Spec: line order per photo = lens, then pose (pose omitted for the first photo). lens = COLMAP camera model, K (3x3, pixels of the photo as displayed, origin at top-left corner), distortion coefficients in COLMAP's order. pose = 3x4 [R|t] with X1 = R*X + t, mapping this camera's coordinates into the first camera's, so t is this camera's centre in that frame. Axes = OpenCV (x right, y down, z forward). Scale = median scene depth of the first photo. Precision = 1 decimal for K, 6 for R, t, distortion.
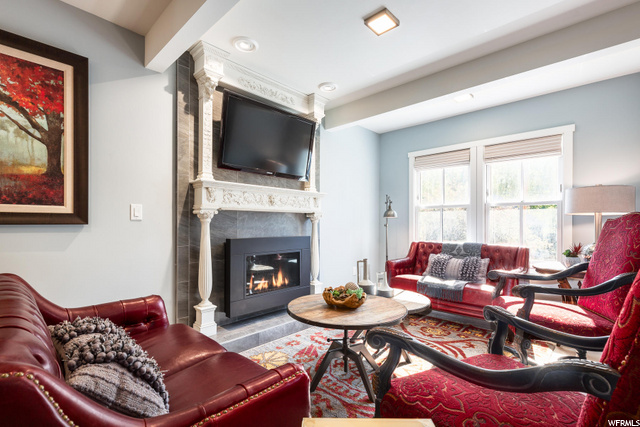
lens RADIAL K [[293.4, 0, 320.6], [0, 293.4, 221.0], [0, 0, 1]] dist [0.012858, -0.001619]
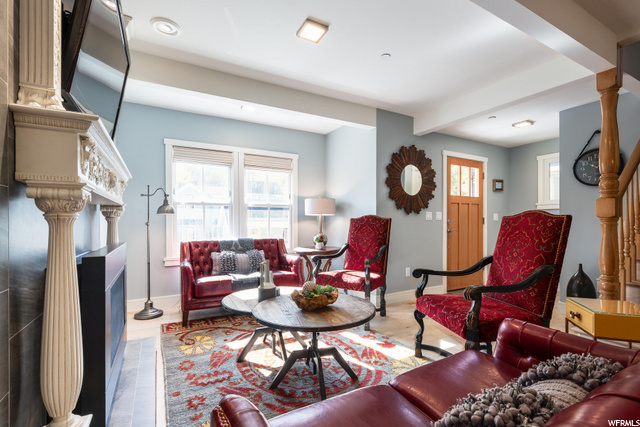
lens RADIAL K [[293.4, 0, 318.8], [0, 293.4, 219.0], [0, 0, 1]] dist [0.012858, -0.001619]
pose [[0.302718, -0.000584, 0.953080, -0.637650], [-0.002771, 0.999995, 0.001493, -0.001434], [-0.953076, -0.003093, 0.302715, 0.527506]]
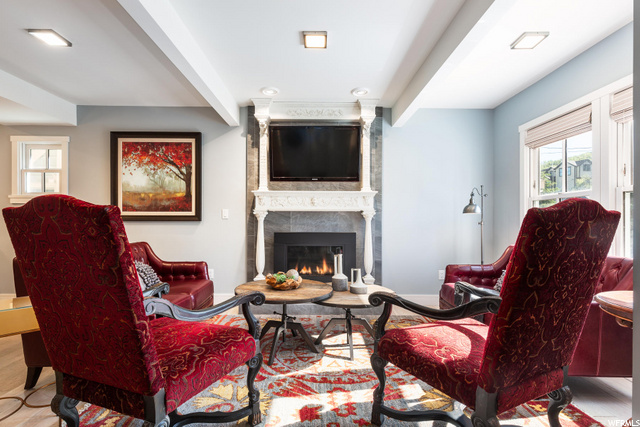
lens RADIAL K [[293.4, 0, 316.6], [0, 293.4, 217.1], [0, 0, 1]] dist [0.012858, -0.001619]
pose [[0.694660, -0.012258, -0.719234, 0.800697], [0.004519, 0.999909, -0.012677, 0.009032], [0.719324, 0.005556, 0.694652, 0.187523]]
